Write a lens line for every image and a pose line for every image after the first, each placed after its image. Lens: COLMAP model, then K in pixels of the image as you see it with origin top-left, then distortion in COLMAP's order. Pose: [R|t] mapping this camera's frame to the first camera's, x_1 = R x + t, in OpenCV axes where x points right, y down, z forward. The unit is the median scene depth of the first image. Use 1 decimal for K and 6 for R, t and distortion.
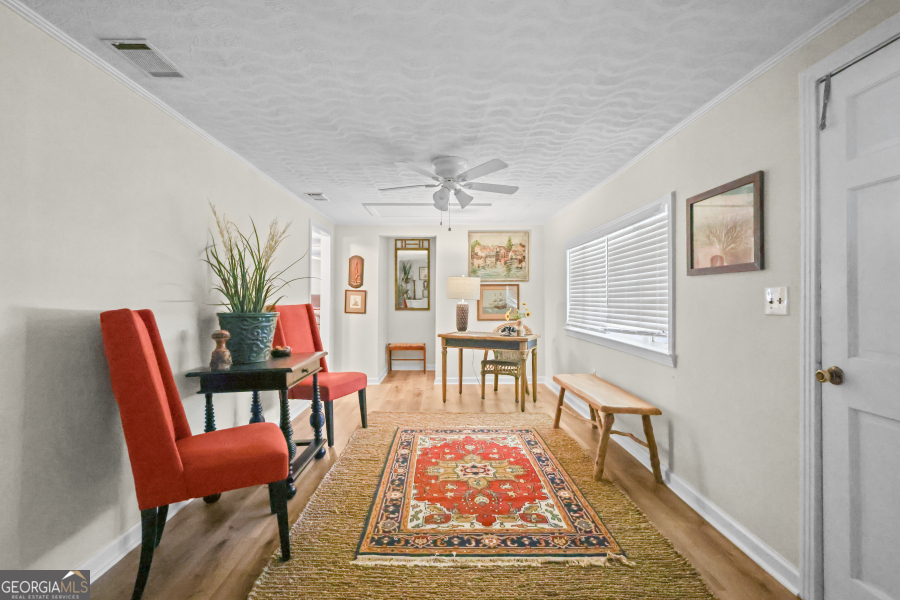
lens RADIAL K [[419.3, 0, 447.1], [0, 419.3, 302.1], [0, 0, 1]] dist [0.002730, 0.000662]
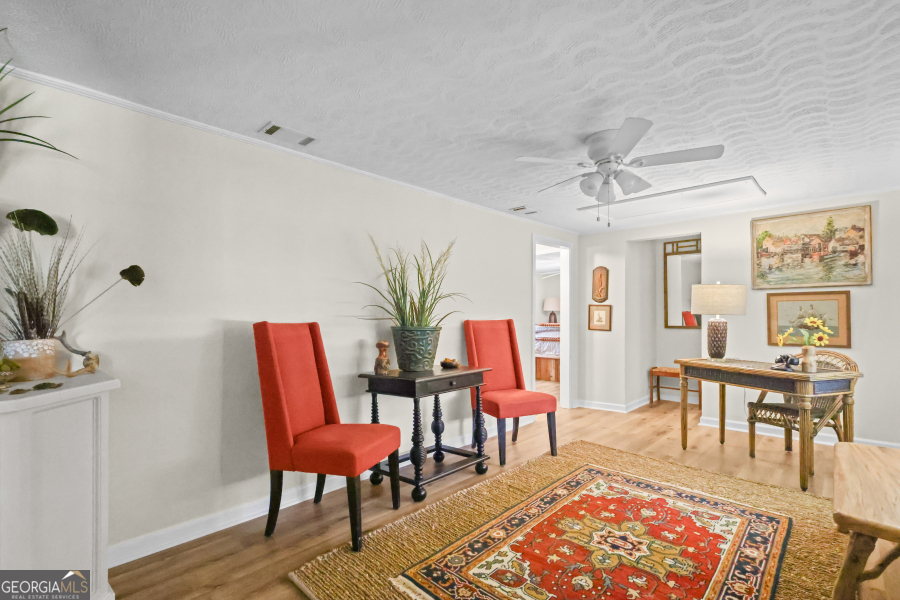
lens RADIAL K [[418.3, 0, 449.4], [0, 418.3, 319.1], [0, 0, 1]] dist [0.002157, 0.000339]
pose [[0.715535, 0.005938, -0.698552, 0.320768], [-0.004385, 0.999982, 0.004009, 0.000212], [0.698563, 0.000195, 0.715549, 0.221537]]
